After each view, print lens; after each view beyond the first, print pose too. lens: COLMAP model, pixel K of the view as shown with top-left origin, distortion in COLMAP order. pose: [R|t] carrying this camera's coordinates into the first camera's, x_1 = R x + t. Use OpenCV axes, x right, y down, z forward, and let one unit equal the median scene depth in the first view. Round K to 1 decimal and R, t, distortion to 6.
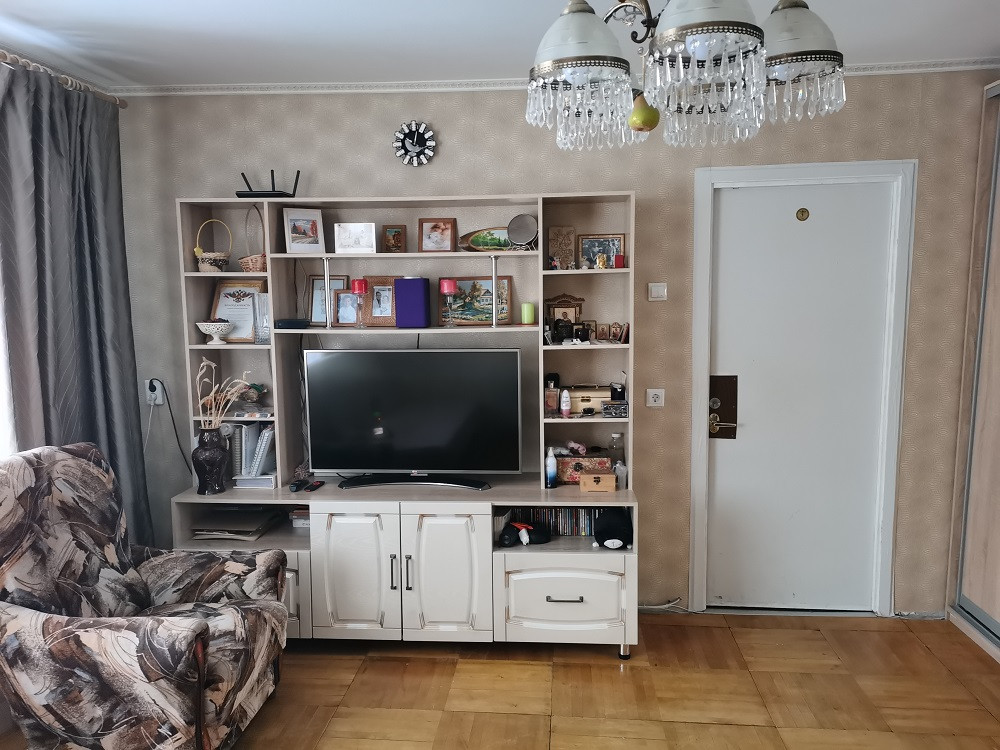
lens RADIAL K [[767.2, 0, 500.3], [0, 767.2, 376.7], [0, 0, 1]] dist [0.065525, -0.064890]
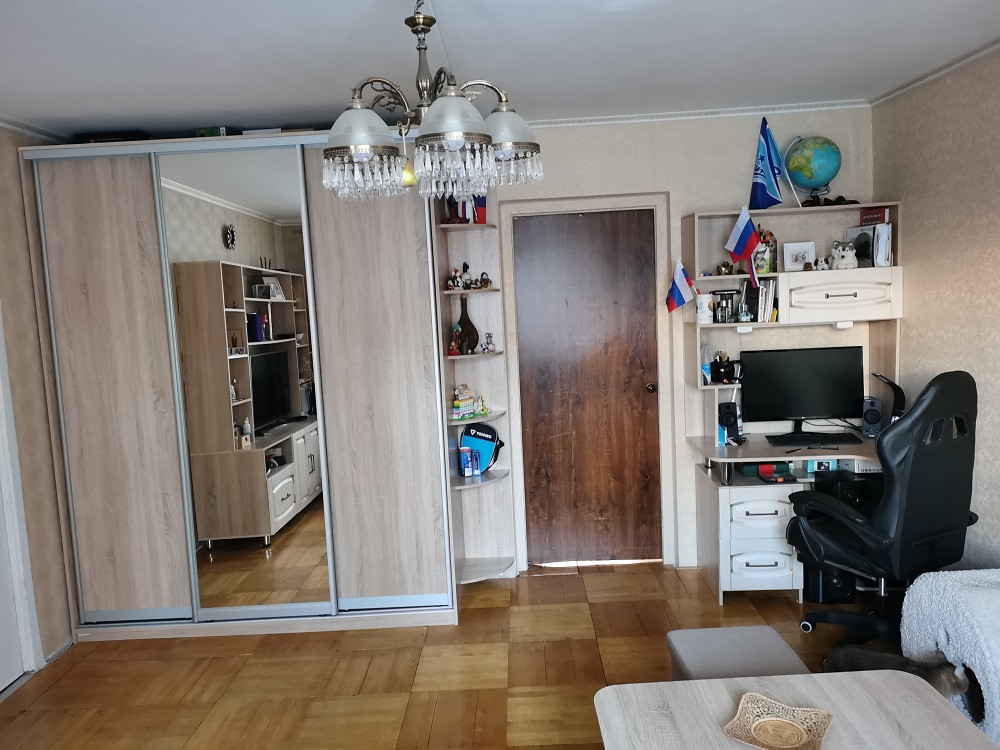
lens RADIAL K [[767.2, 0, 503.1], [0, 767.2, 376.0], [0, 0, 1]] dist [0.065525, -0.064890]
pose [[-0.064282, -0.096475, 0.993257, -0.507319], [0.178478, 0.978157, 0.106559, -0.055233], [-0.981842, 0.184125, -0.045659, 0.435580]]
